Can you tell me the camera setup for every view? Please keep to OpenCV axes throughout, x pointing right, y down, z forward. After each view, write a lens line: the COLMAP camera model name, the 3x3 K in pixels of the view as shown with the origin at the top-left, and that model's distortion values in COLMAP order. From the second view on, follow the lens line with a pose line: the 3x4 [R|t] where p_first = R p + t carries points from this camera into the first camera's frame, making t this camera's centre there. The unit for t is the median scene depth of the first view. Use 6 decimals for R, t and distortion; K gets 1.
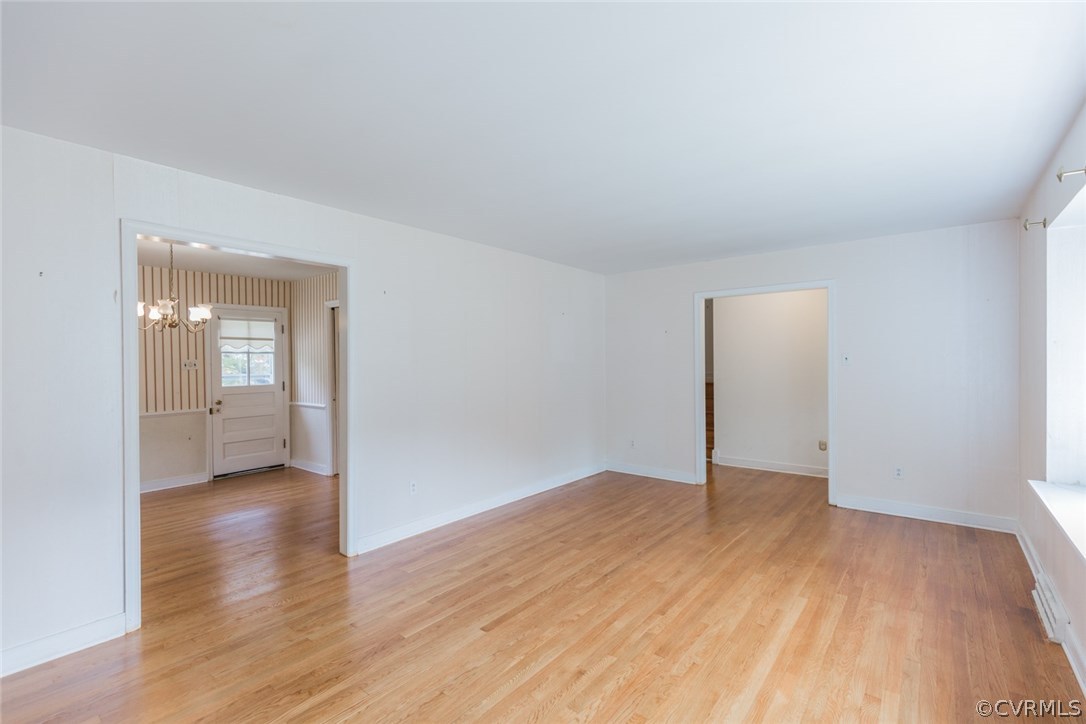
lens RADIAL K [[483.7, 0, 548.0], [0, 483.7, 360.9], [0, 0, 1]] dist [0.003868, 0.000067]
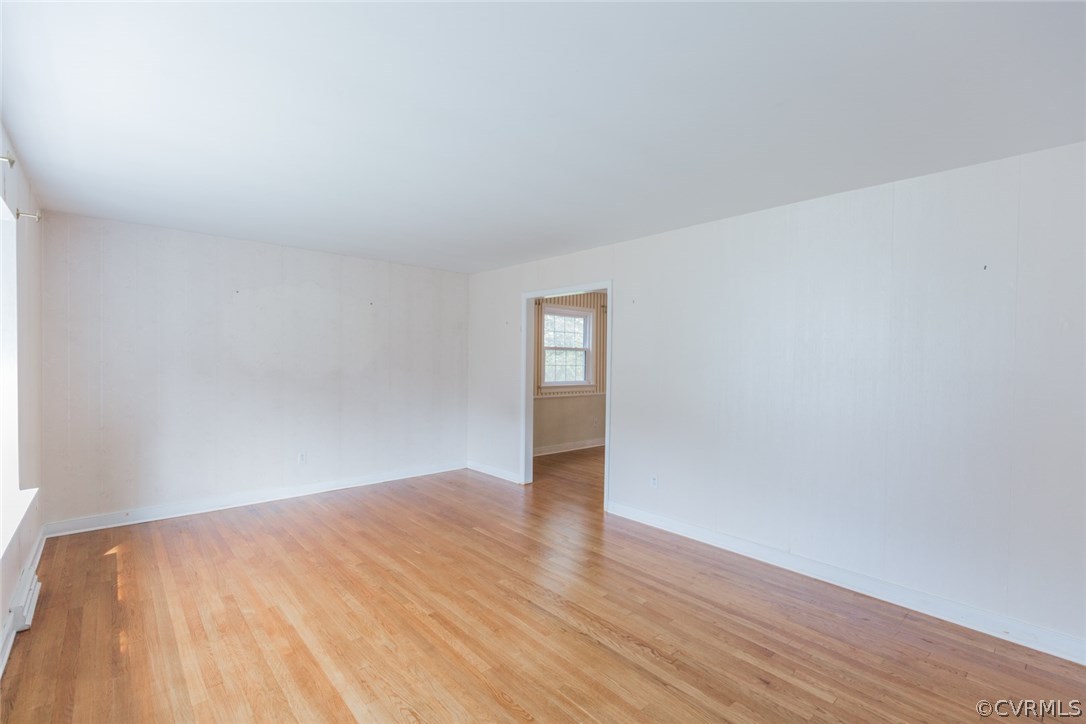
lens RADIAL K [[483.7, 0, 548.6], [0, 483.7, 362.1], [0, 0, 1]] dist [0.003868, 0.000067]
pose [[-0.152604, 0.013940, -0.988189, 0.804444], [-0.011324, 0.999810, 0.015853, -0.010845], [0.988222, 0.013609, -0.152418, 0.946670]]
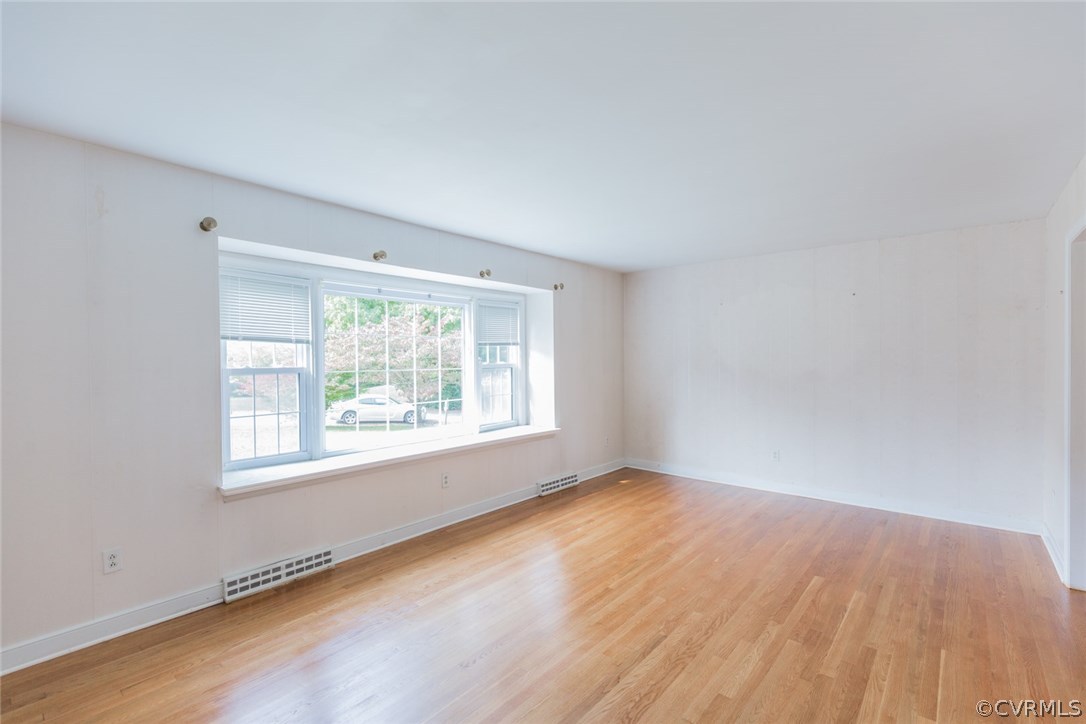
lens RADIAL K [[483.7, 0, 544.4], [0, 483.7, 362.0], [0, 0, 1]] dist [0.003868, 0.000067]
pose [[-0.999468, 0.015961, 0.028426, 0.235401], [0.016231, 0.999825, 0.009280, -0.007956], [-0.028273, 0.009736, -0.999553, 1.444343]]
